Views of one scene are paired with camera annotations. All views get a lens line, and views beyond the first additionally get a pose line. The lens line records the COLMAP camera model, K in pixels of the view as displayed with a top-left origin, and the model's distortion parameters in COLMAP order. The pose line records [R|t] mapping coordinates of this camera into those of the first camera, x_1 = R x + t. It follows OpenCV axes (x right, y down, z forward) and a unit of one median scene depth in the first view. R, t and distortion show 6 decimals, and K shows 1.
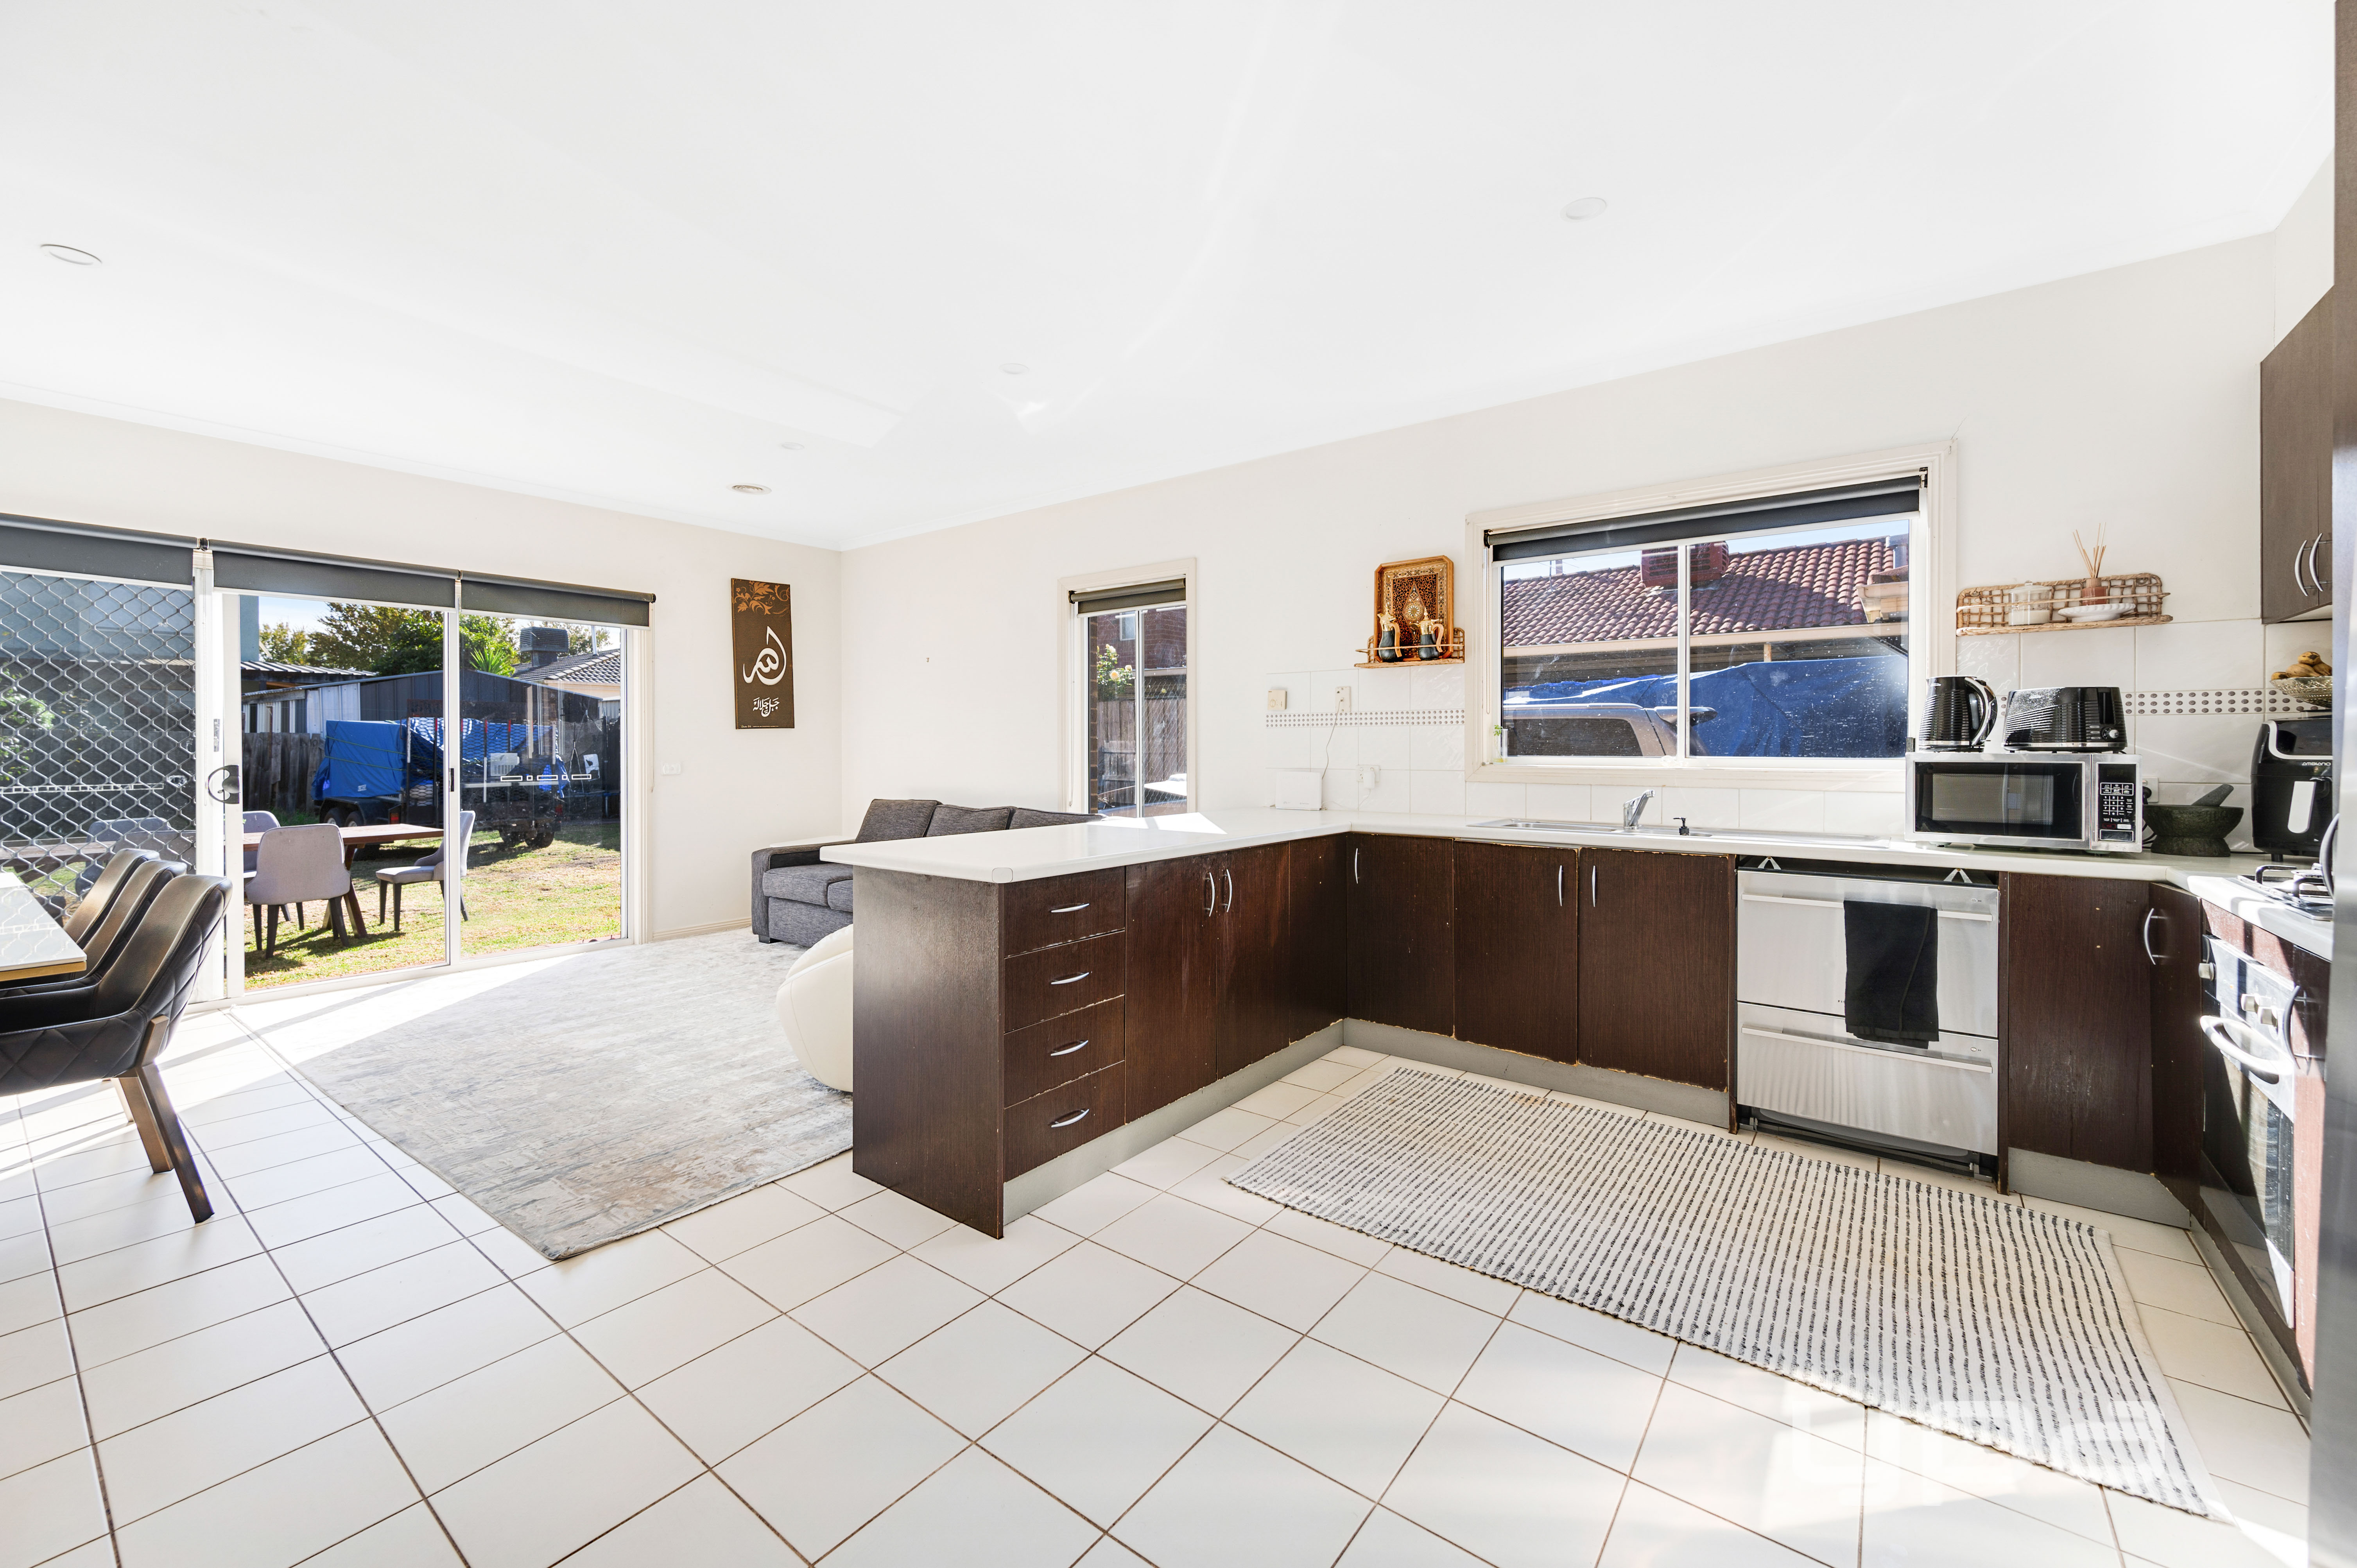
lens RADIAL K [[932.7, 0, 1194.6], [0, 932.7, 736.8], [0, 0, 1]] dist [0.001216, 0.000045]
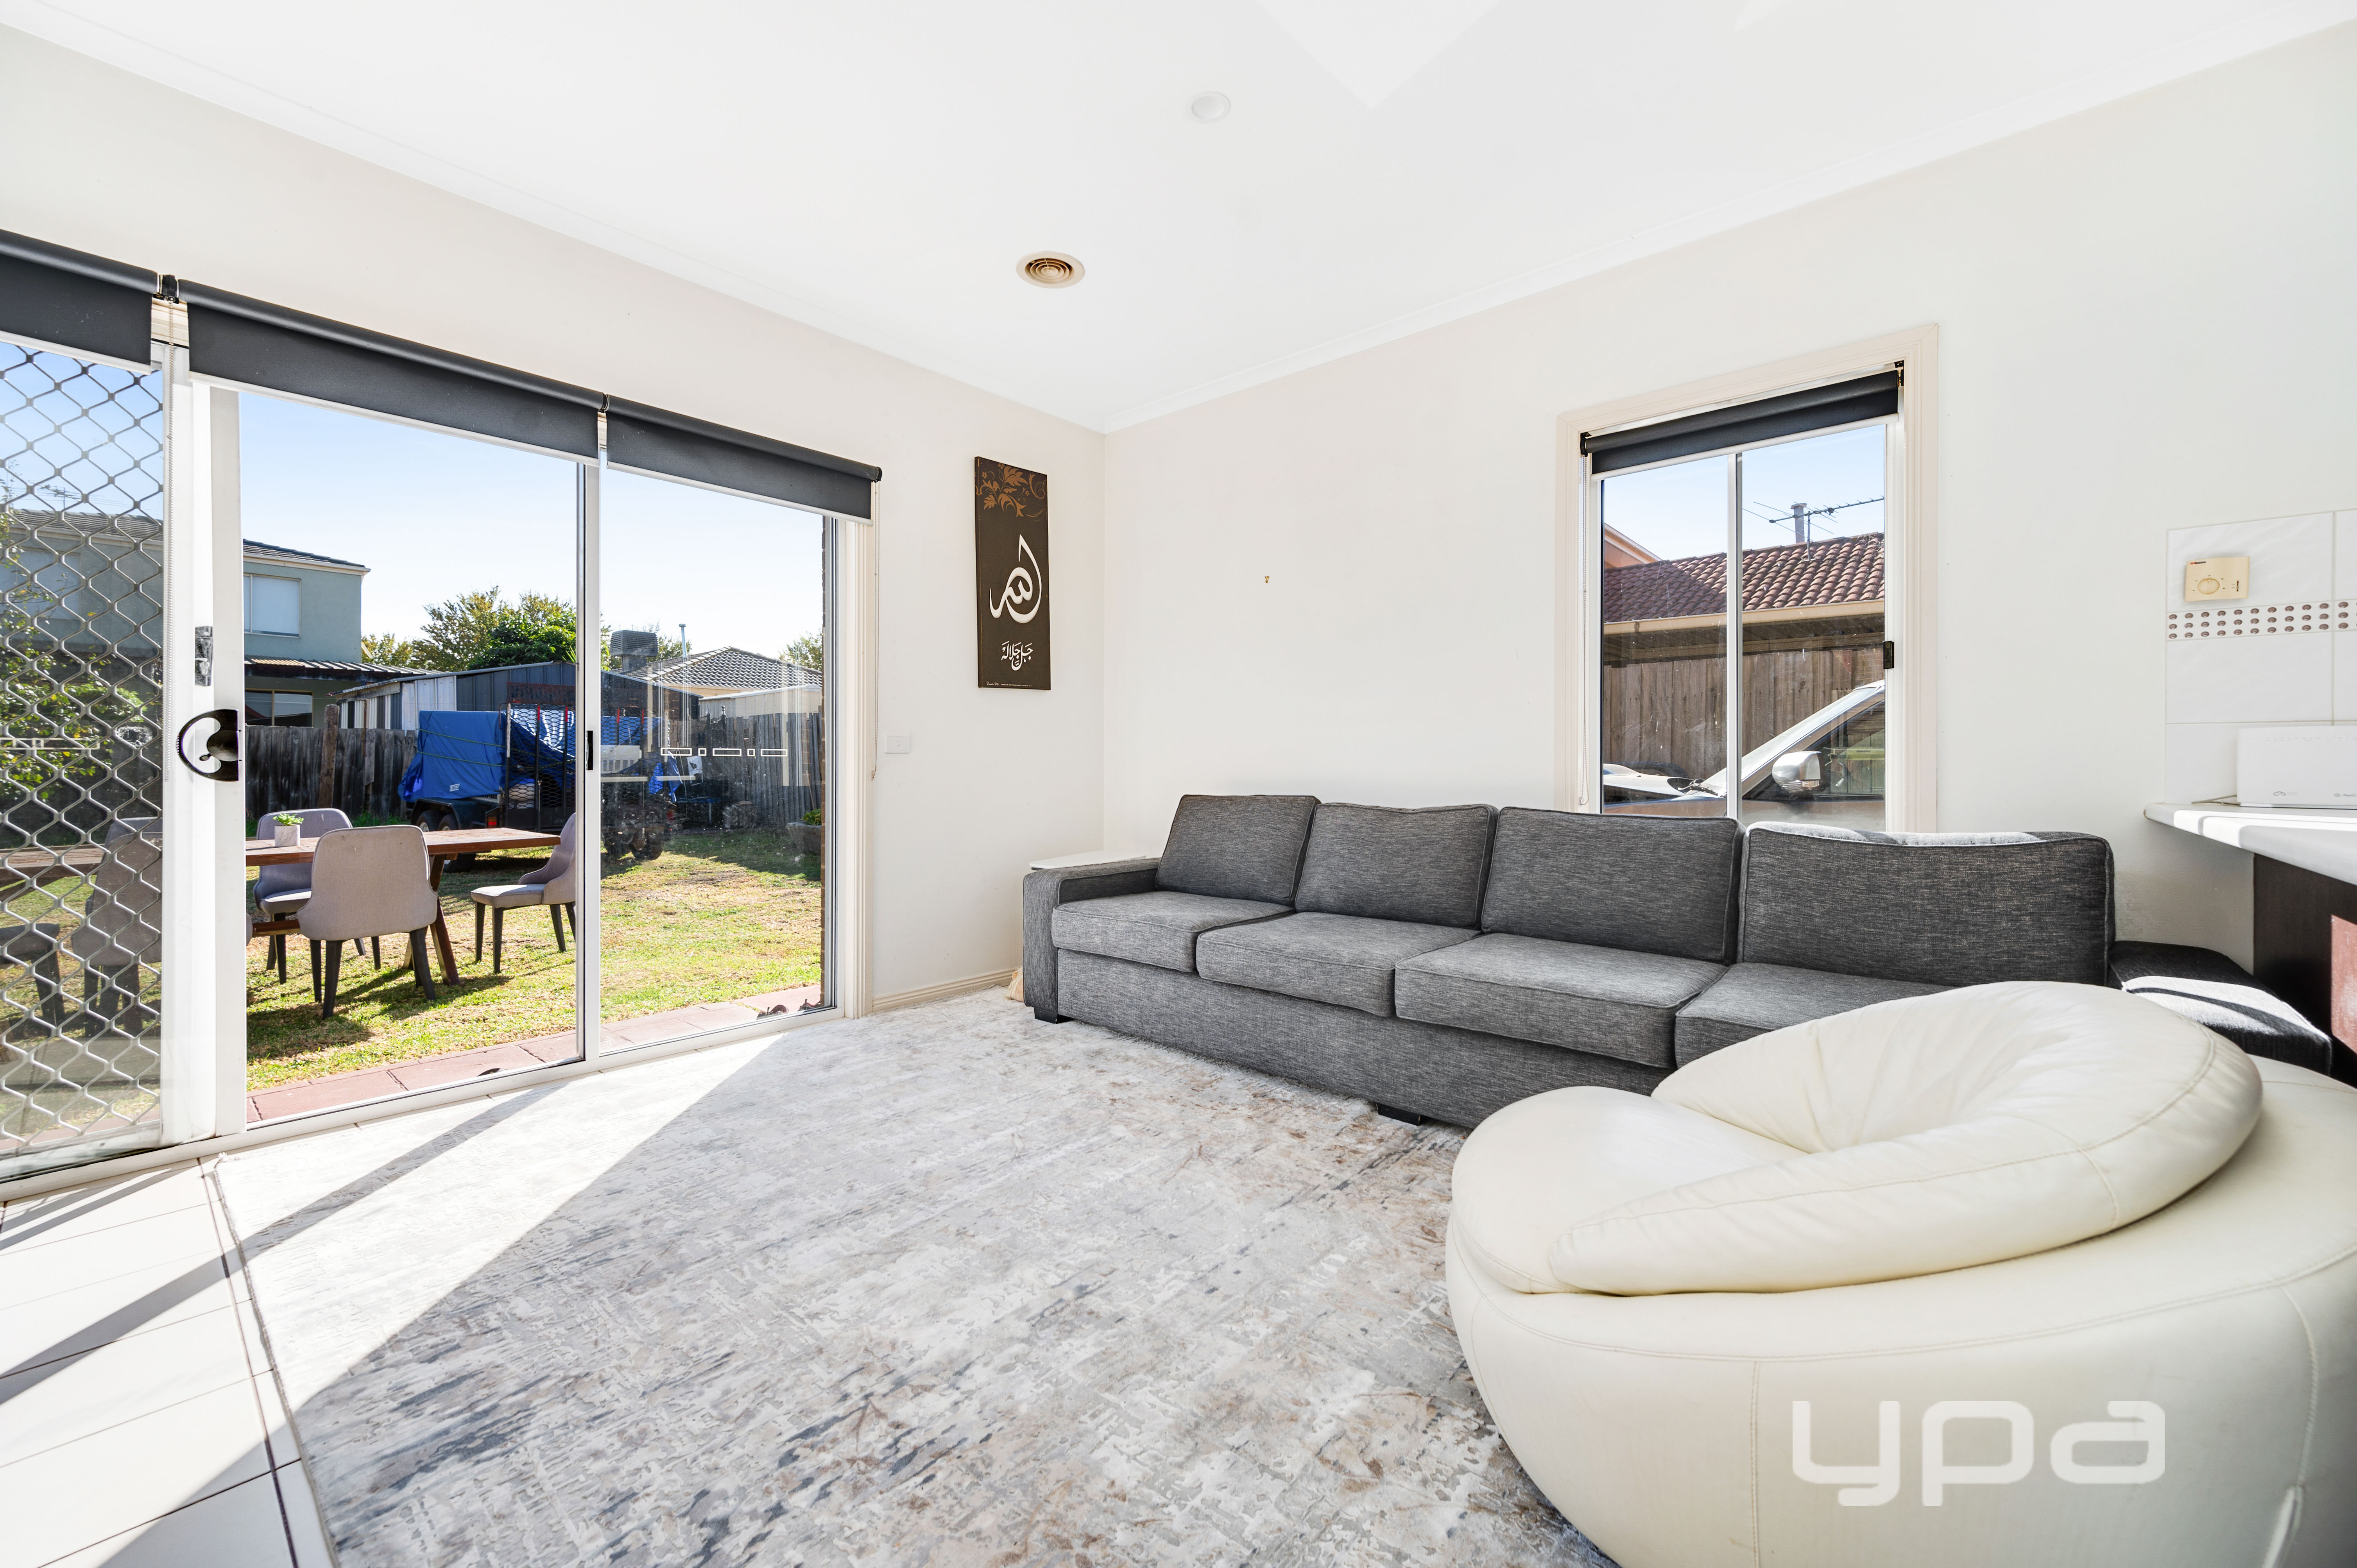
lens RADIAL K [[949.5, 0, 1156.7], [0, 949.5, 748.3], [0, 0, 1]] dist [0.006007, 0.000102]
pose [[0.995304, 0.002058, -0.096775, -0.294562], [-0.002495, 0.999987, -0.004391, 0.036525], [0.096765, 0.004612, 0.995297, 0.336251]]
